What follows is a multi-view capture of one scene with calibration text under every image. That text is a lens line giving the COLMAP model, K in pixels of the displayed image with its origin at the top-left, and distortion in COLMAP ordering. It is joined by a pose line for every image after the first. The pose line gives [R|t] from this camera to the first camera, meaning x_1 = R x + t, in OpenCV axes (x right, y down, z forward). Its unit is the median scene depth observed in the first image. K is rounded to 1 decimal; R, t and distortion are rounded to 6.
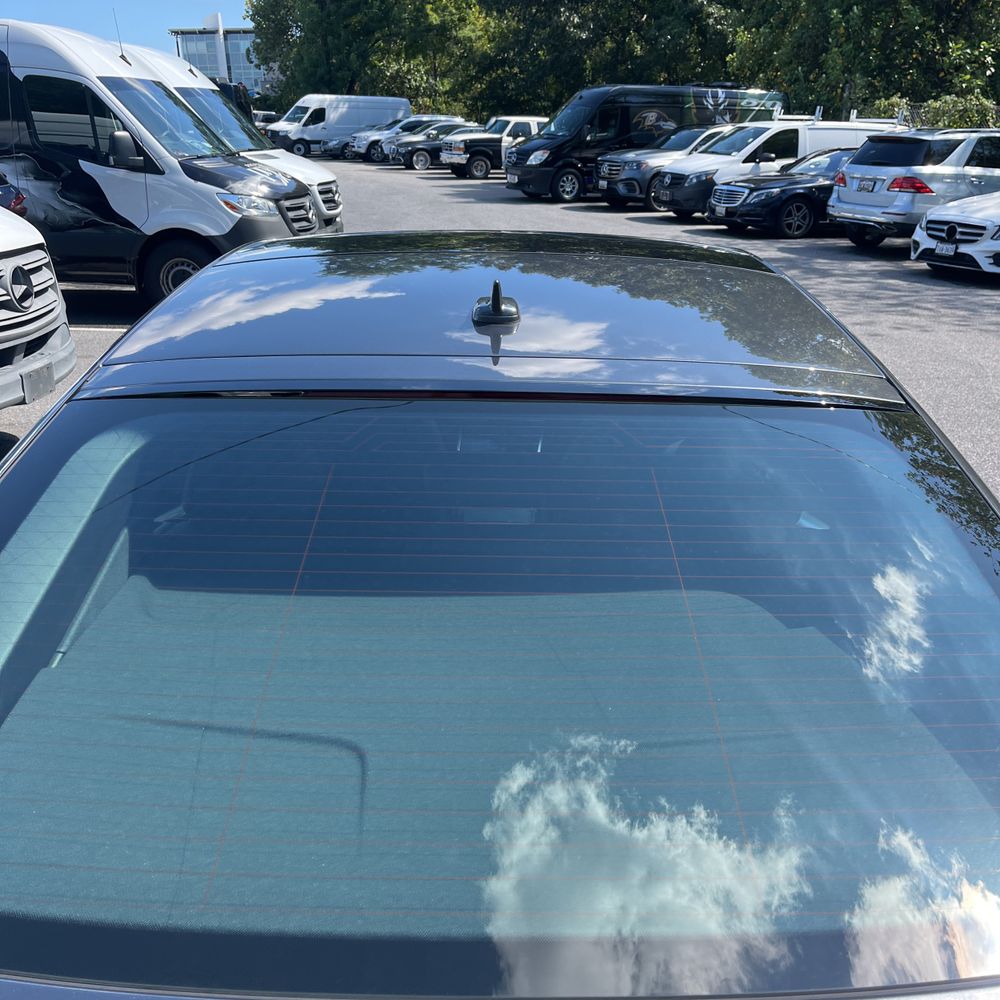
lens RADIAL K [[1013.6, 0, 497.3], [0, 1013.6, 494.7], [0, 0, 1]] dist [0.028650, -0.017634]
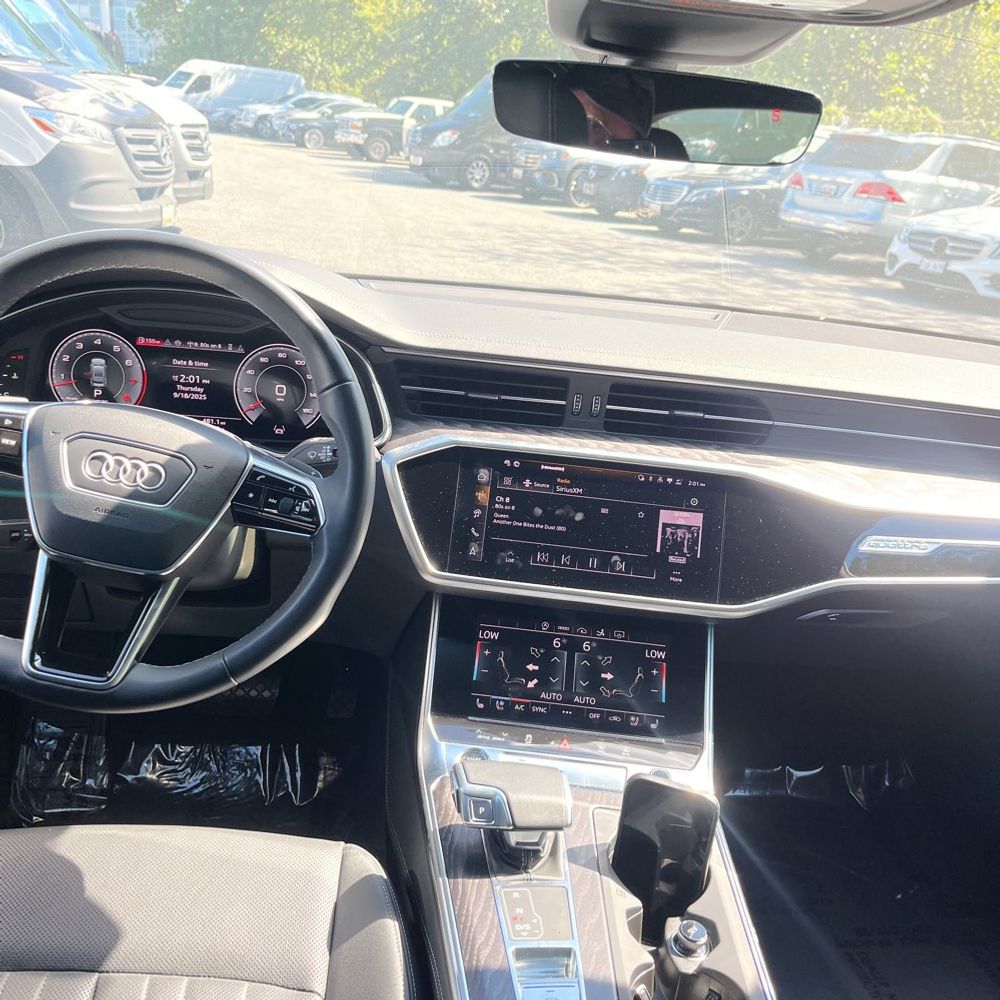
lens RADIAL K [[988.0, 0, 485.2], [0, 988.0, 502.9], [0, 0, 1]] dist [0.001262, 0.008996]
pose [[0.992661, 0.043323, 0.112904, -0.012106], [-0.044521, 0.998976, 0.008102, -0.021312], [-0.112437, -0.013069, 0.993573, 0.143659]]
